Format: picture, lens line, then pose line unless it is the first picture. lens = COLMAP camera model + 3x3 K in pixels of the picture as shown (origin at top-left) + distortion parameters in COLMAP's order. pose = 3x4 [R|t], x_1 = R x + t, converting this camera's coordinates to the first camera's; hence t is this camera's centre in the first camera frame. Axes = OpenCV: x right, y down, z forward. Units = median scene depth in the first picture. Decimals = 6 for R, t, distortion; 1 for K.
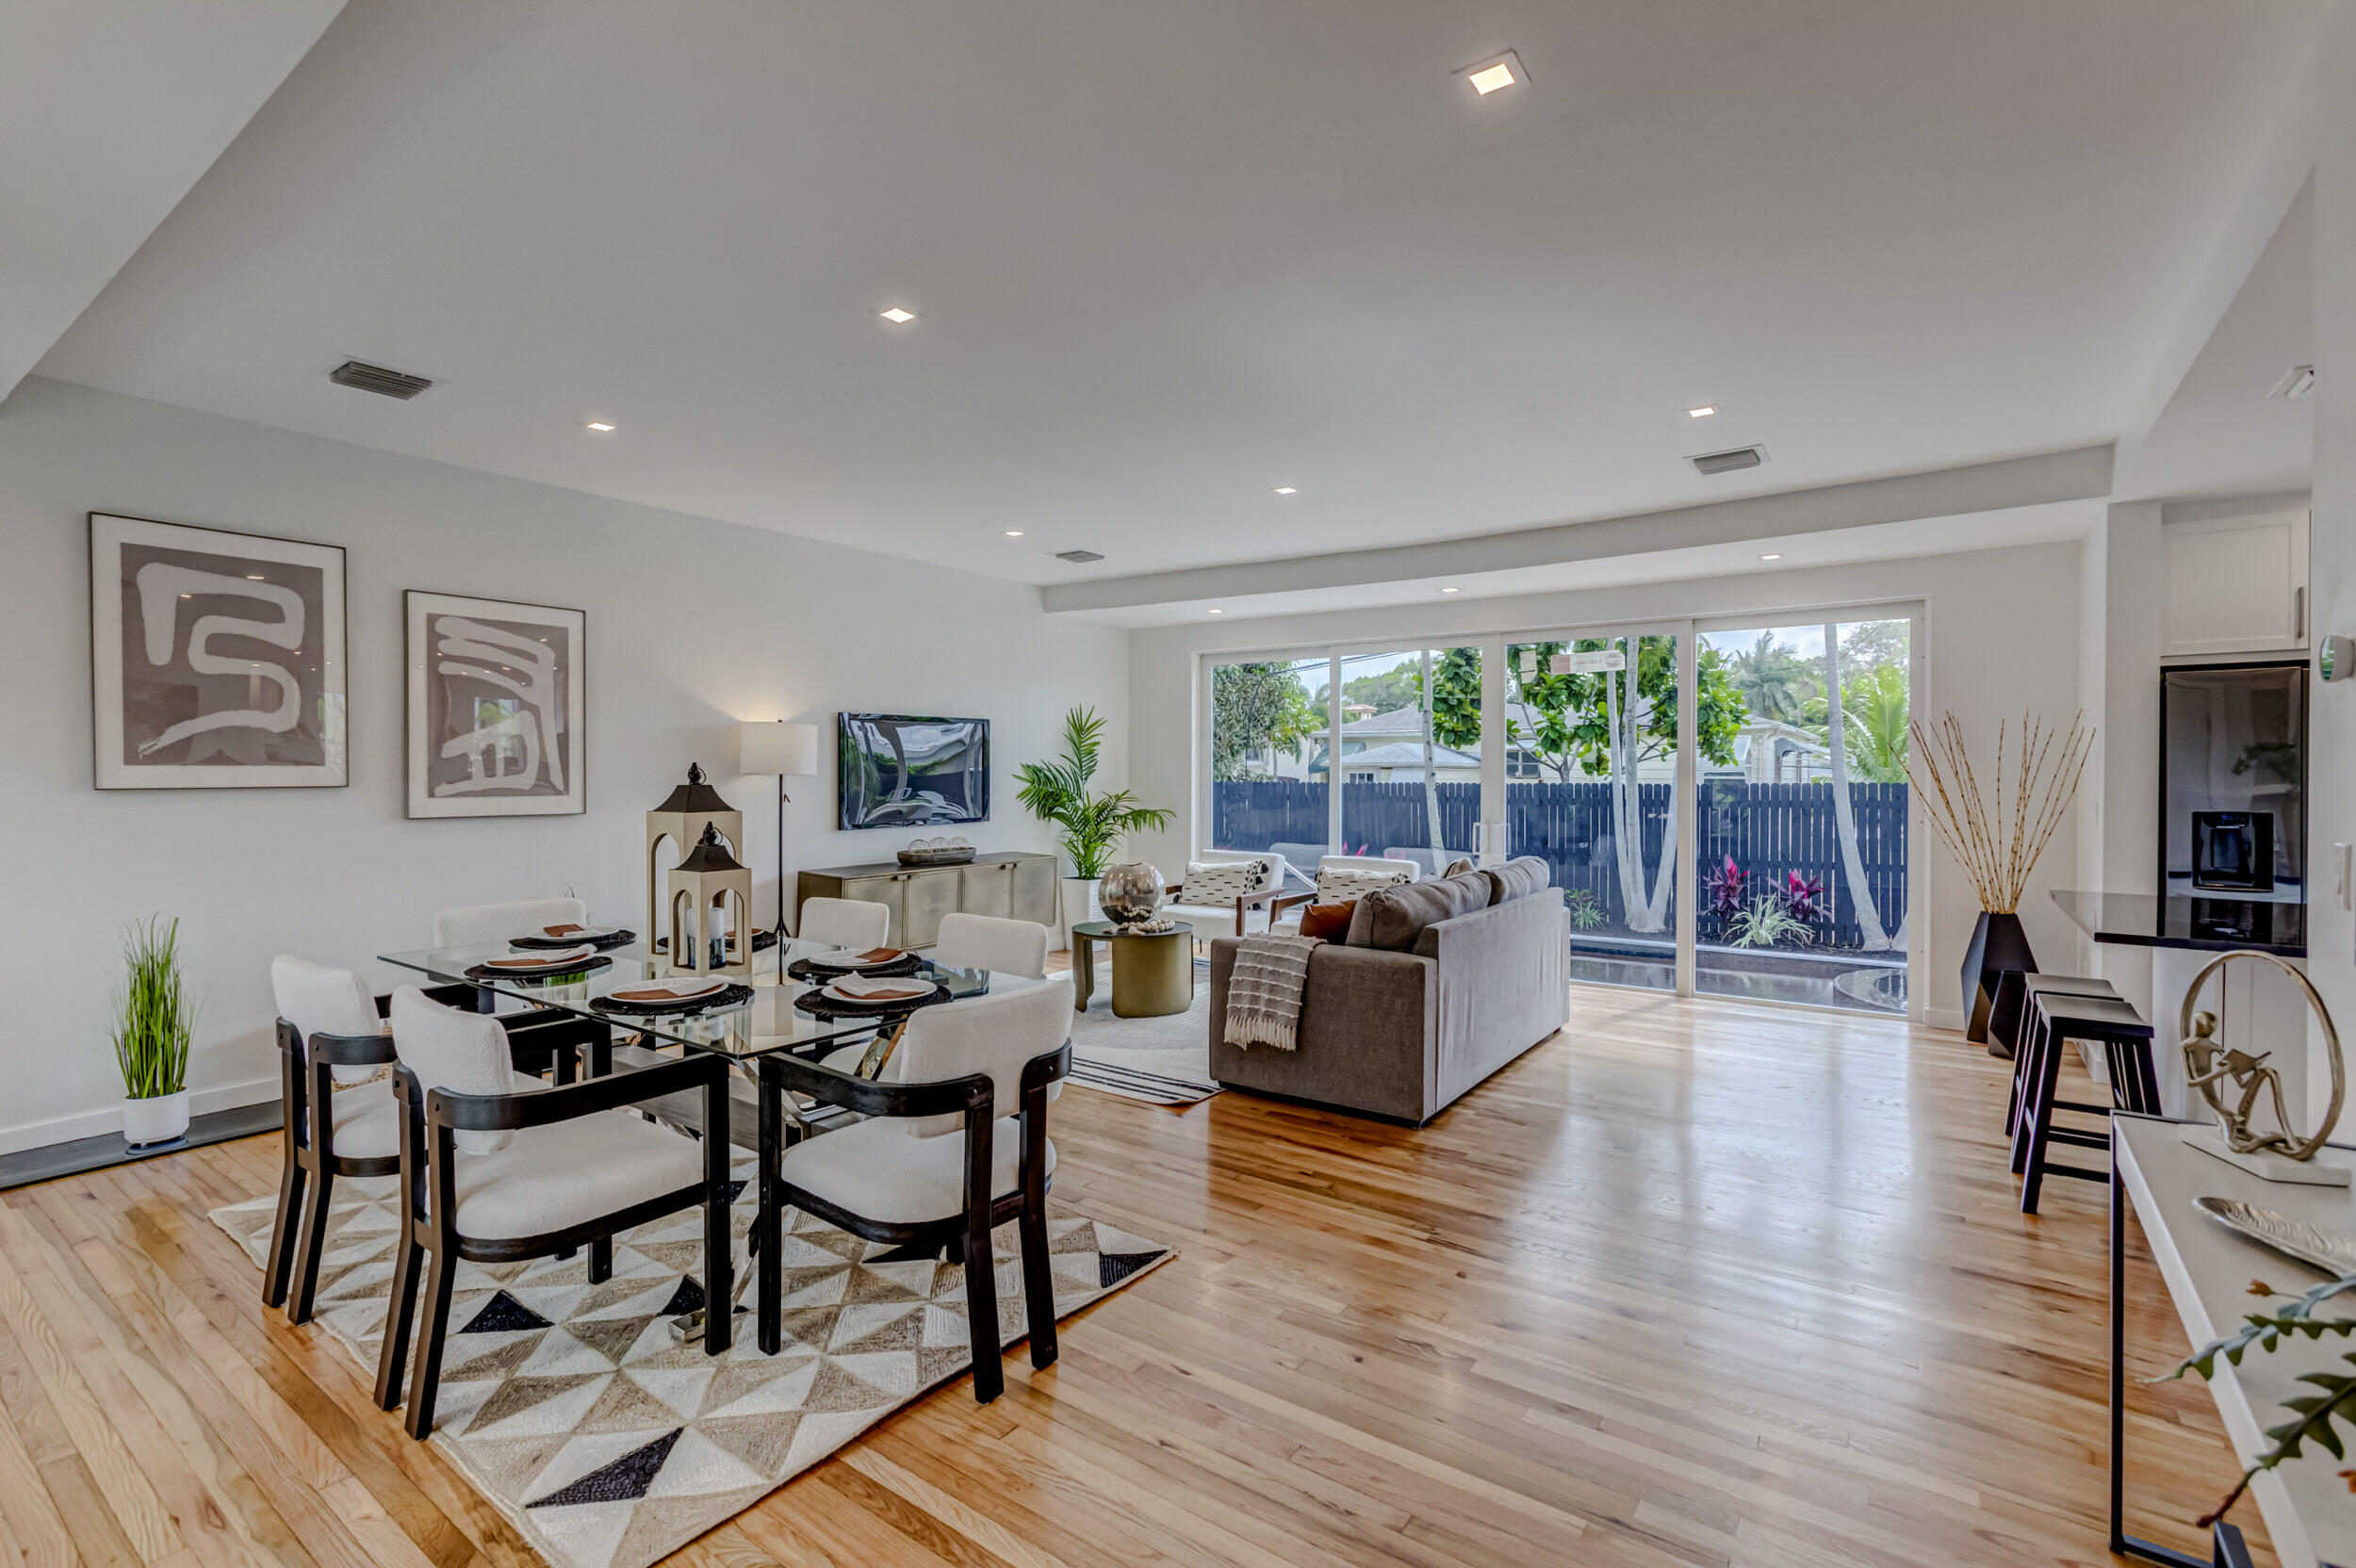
lens RADIAL K [[1072.0, 0, 1178.4], [0, 1072.0, 778.0], [0, 0, 1]] dist [-0.015448, 0.011033]
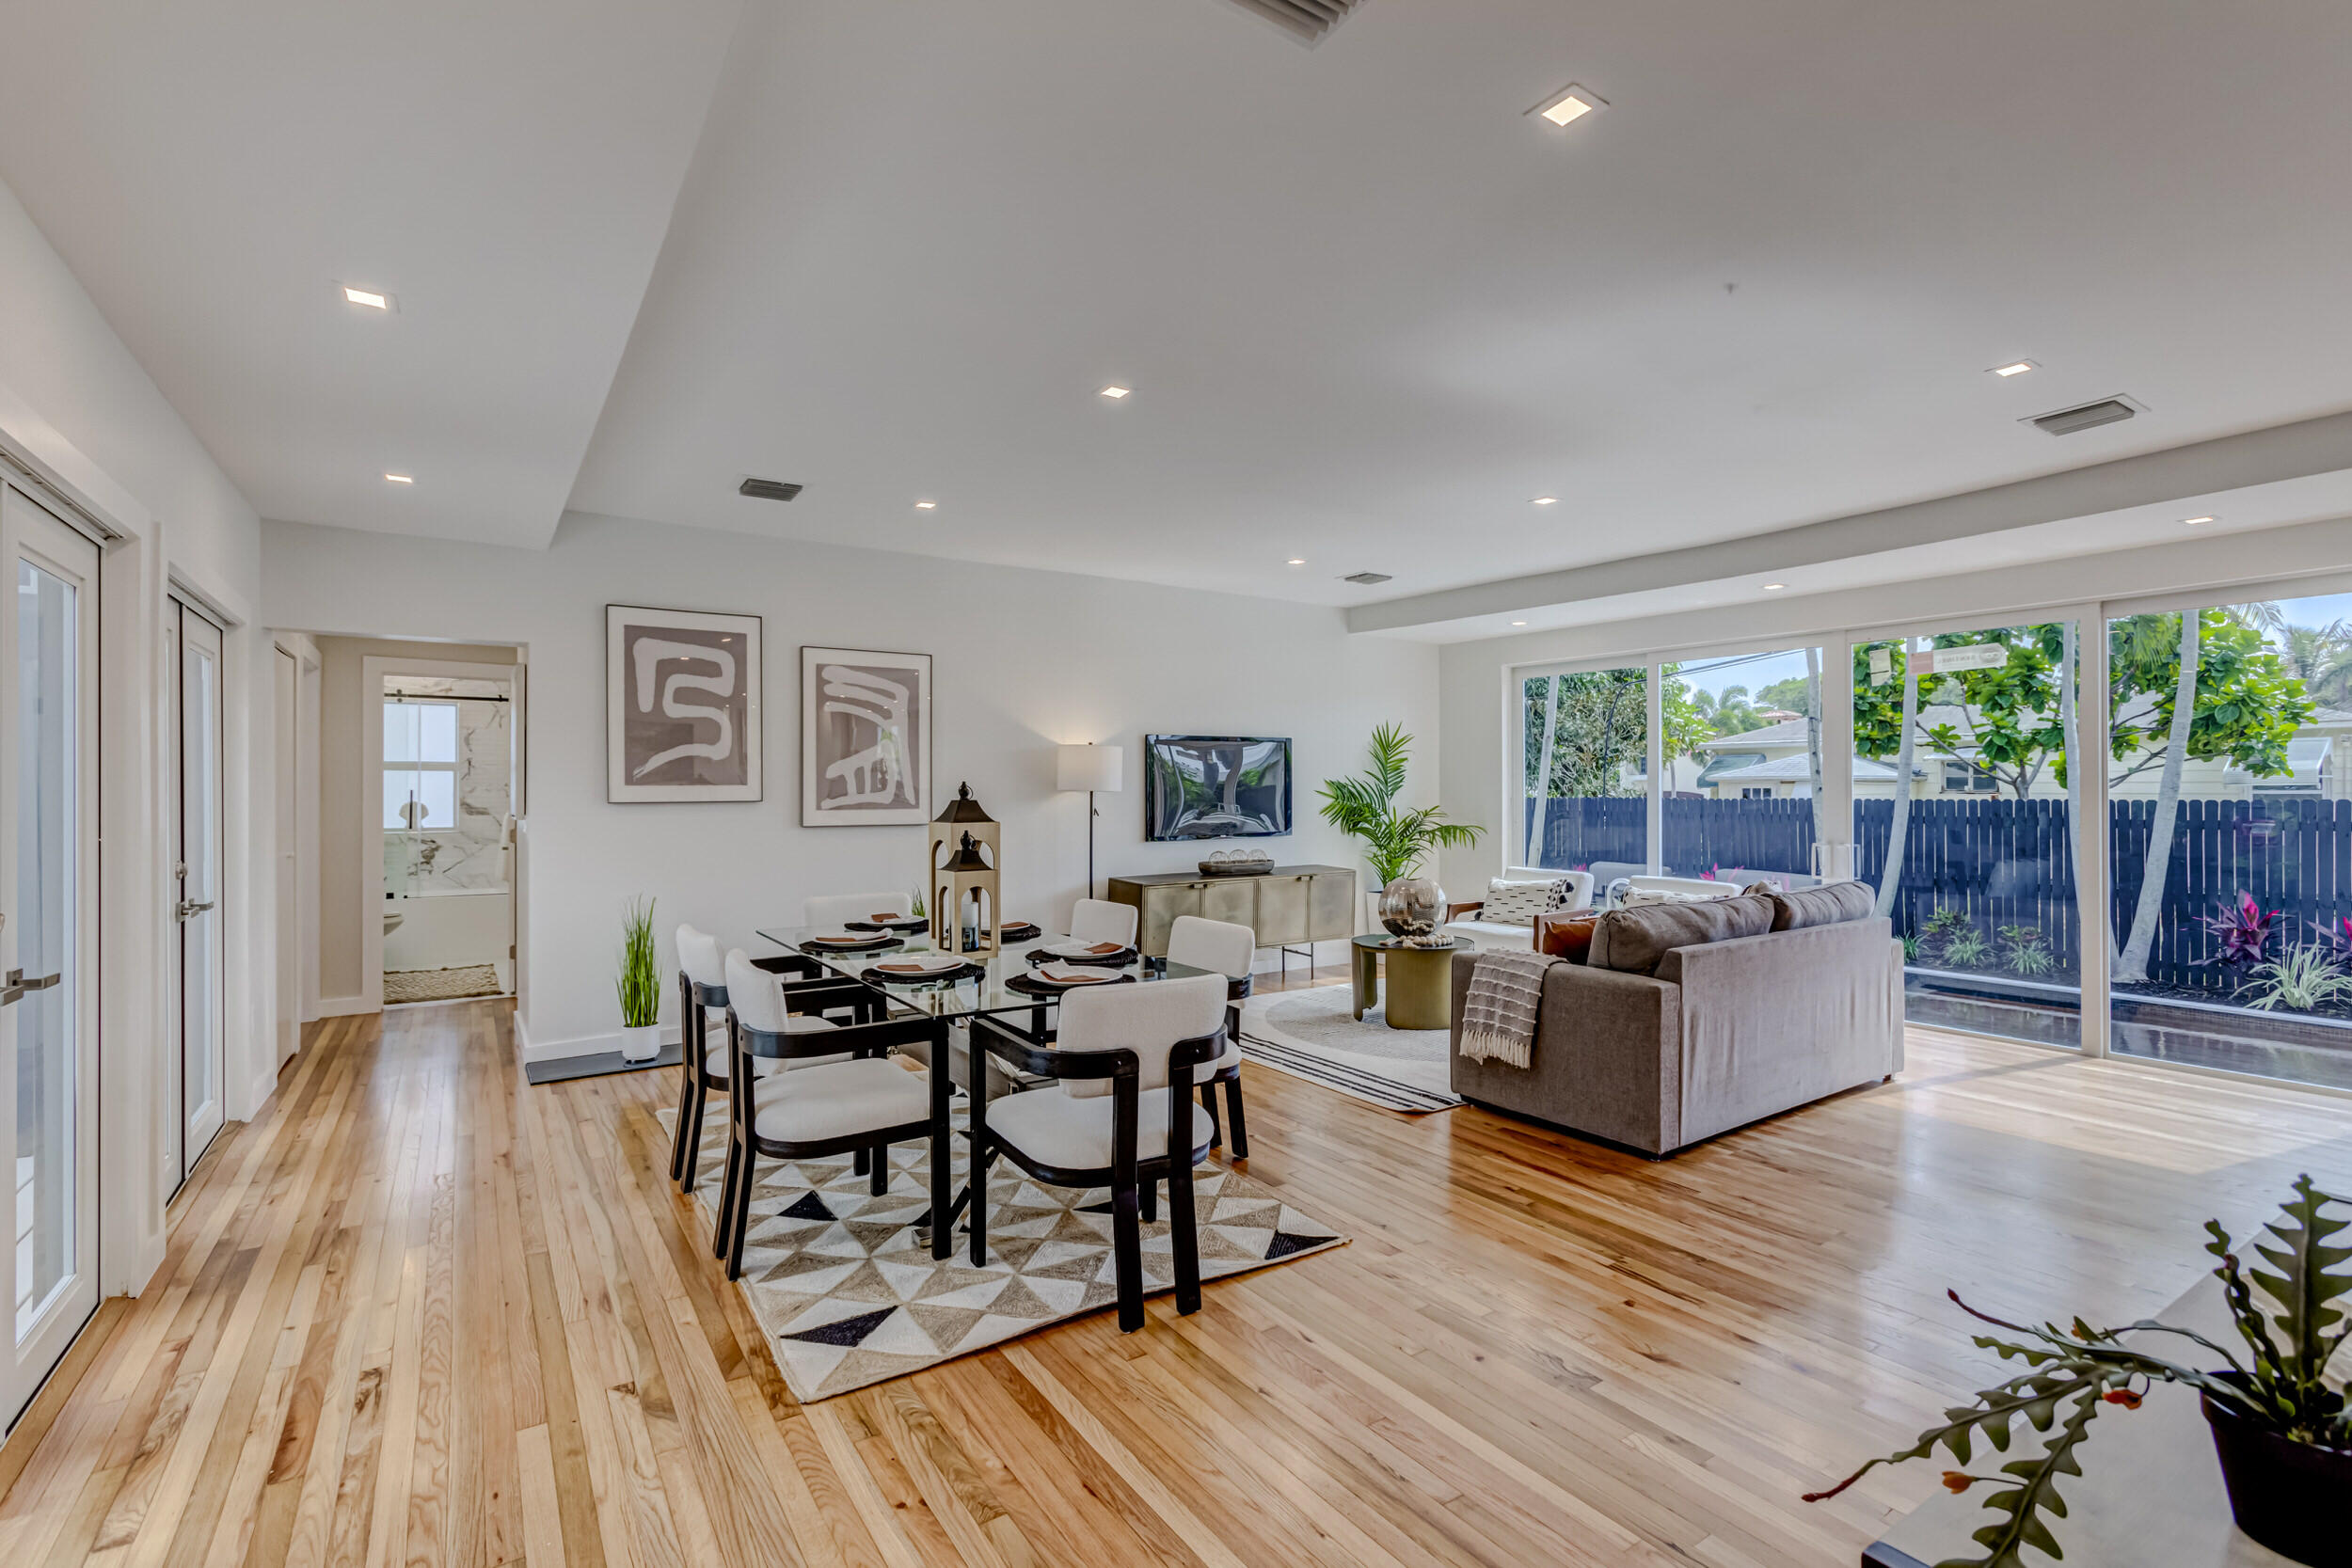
lens RADIAL K [[1070.1, 0, 1172.5], [0, 1070.1, 782.0], [0, 0, 1]] dist [-0.015448, 0.011033]
pose [[0.937335, -0.005093, -0.348391, 0.136590], [0.001191, 0.999934, -0.011414, 0.000154], [0.348426, 0.010284, 0.937280, -0.038856]]
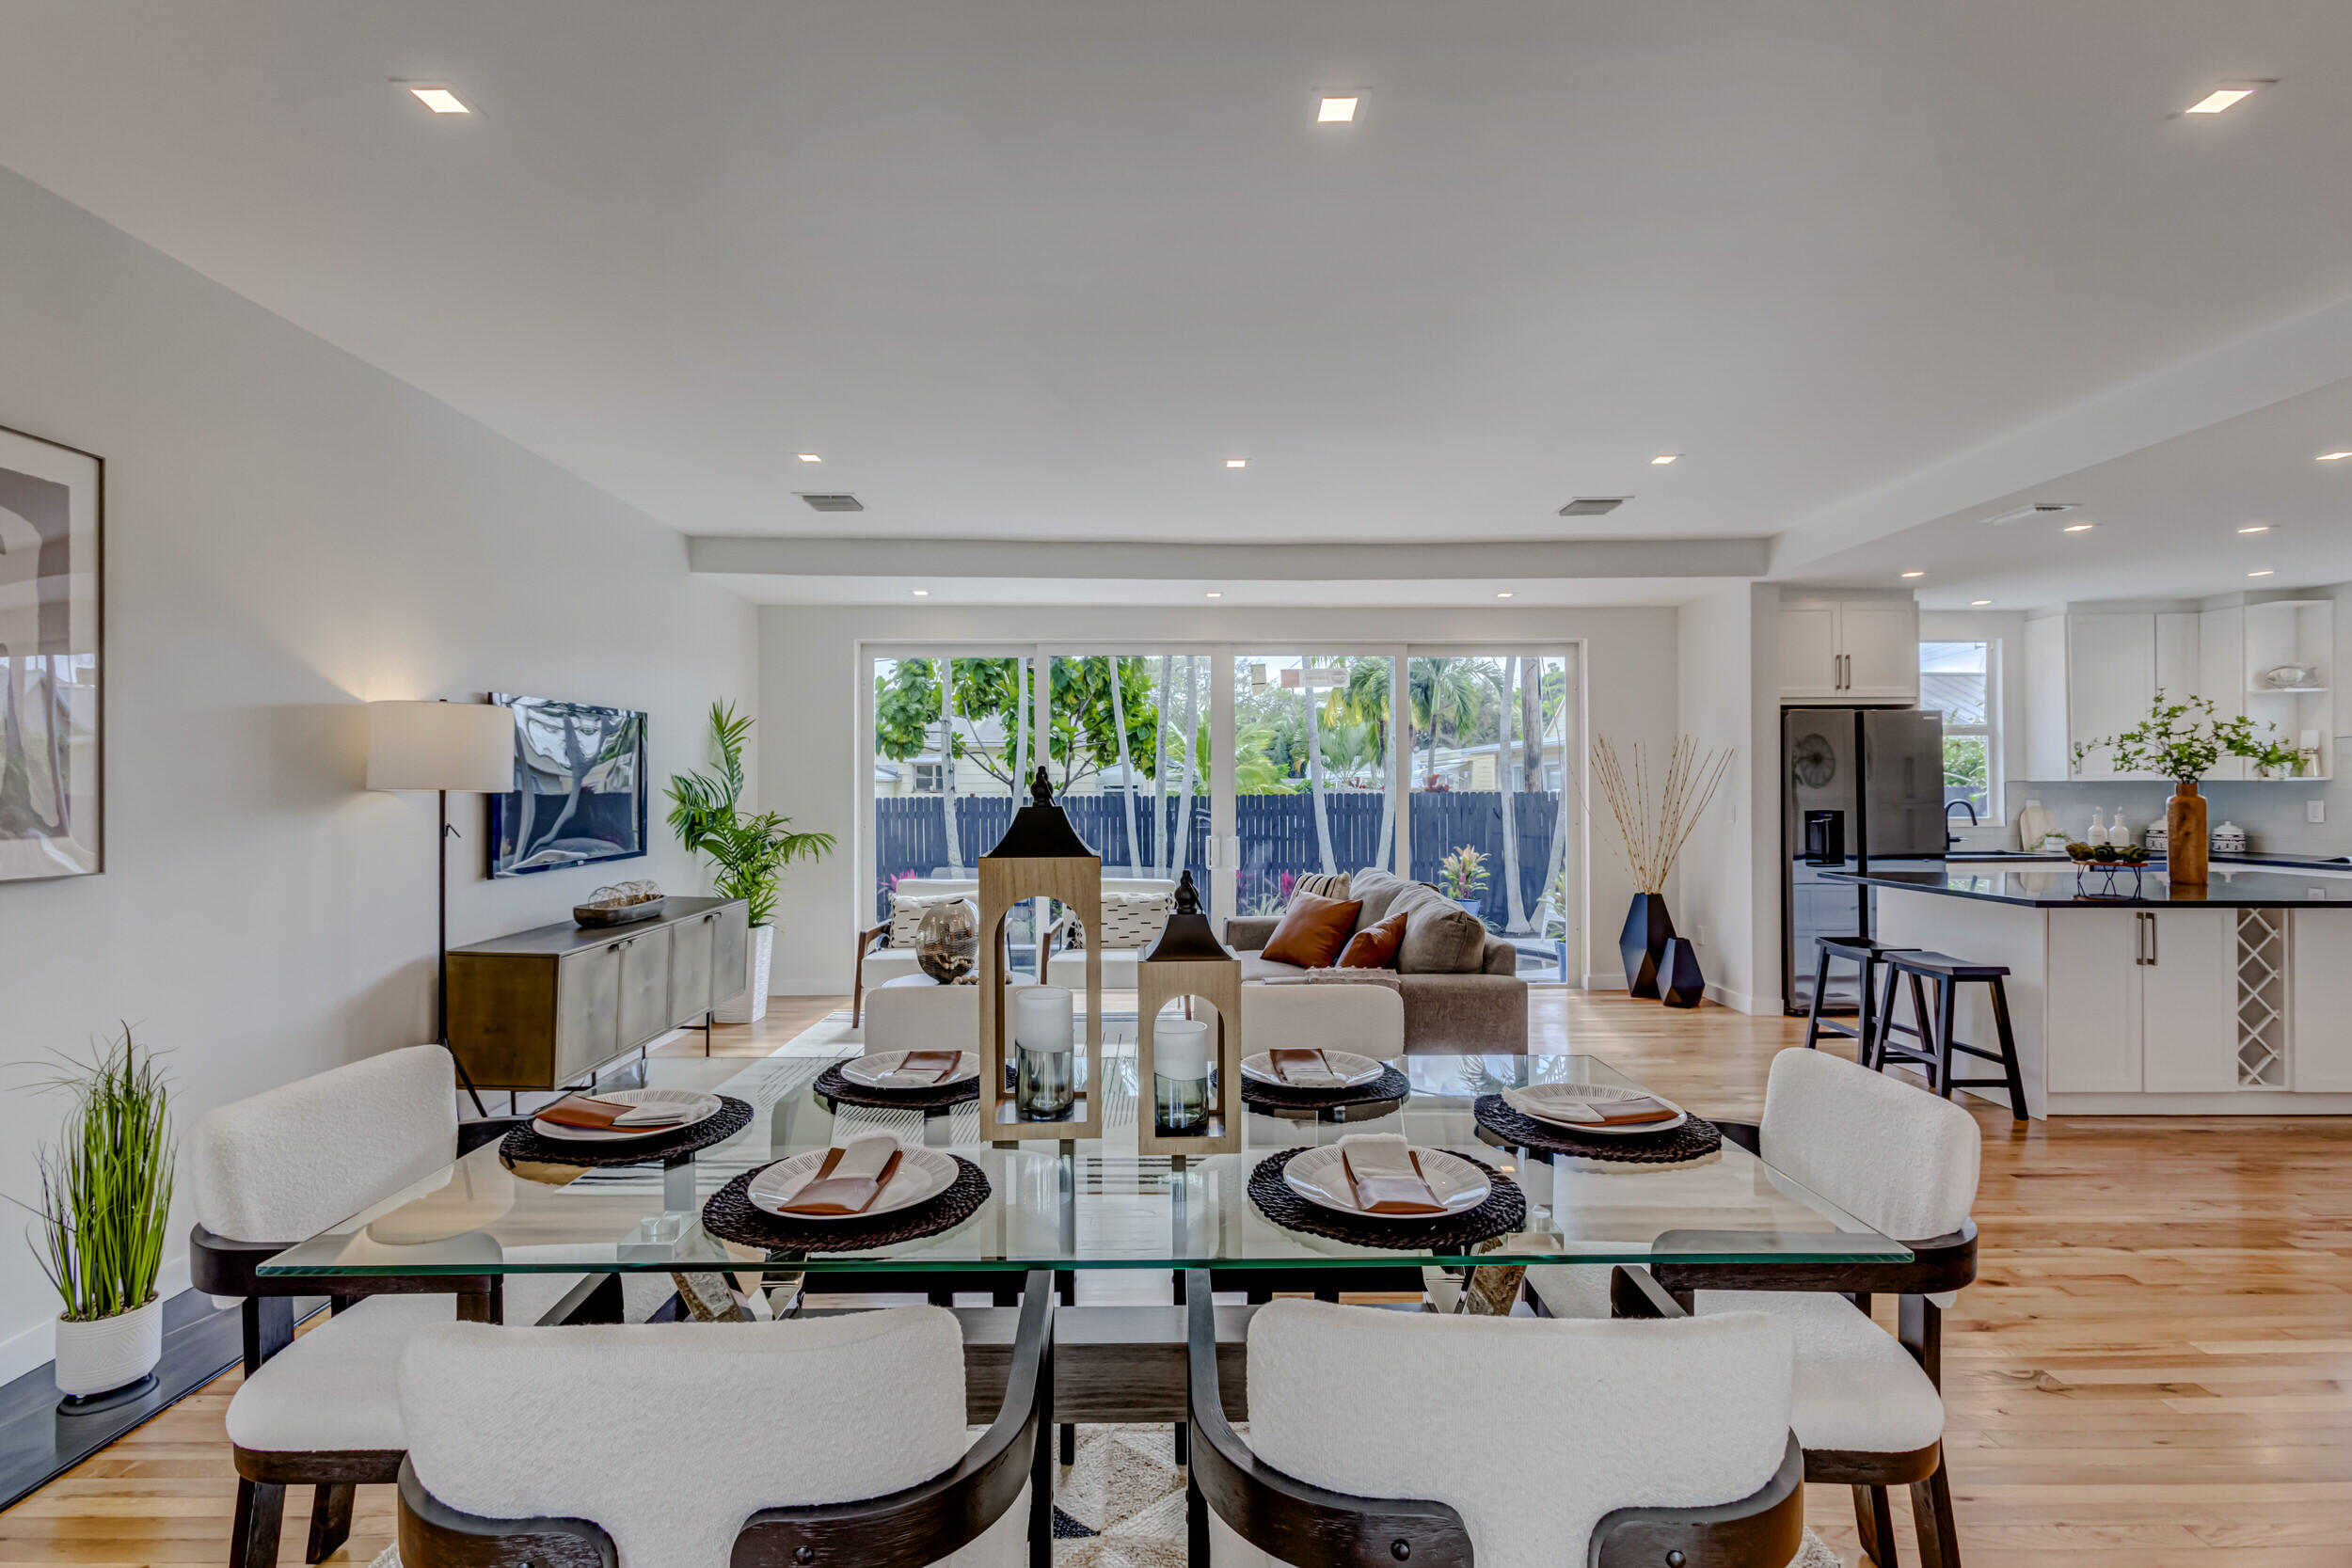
lens RADIAL K [[1070.1, 0, 1184.5], [0, 1070.1, 795.1], [0, 0, 1]] dist [-0.015448, 0.011033]
pose [[0.806120, -0.008567, 0.591690, -0.524221], [0.006927, 0.999963, 0.005041, -0.001610], [-0.591712, 0.000035, 0.806150, 0.366914]]
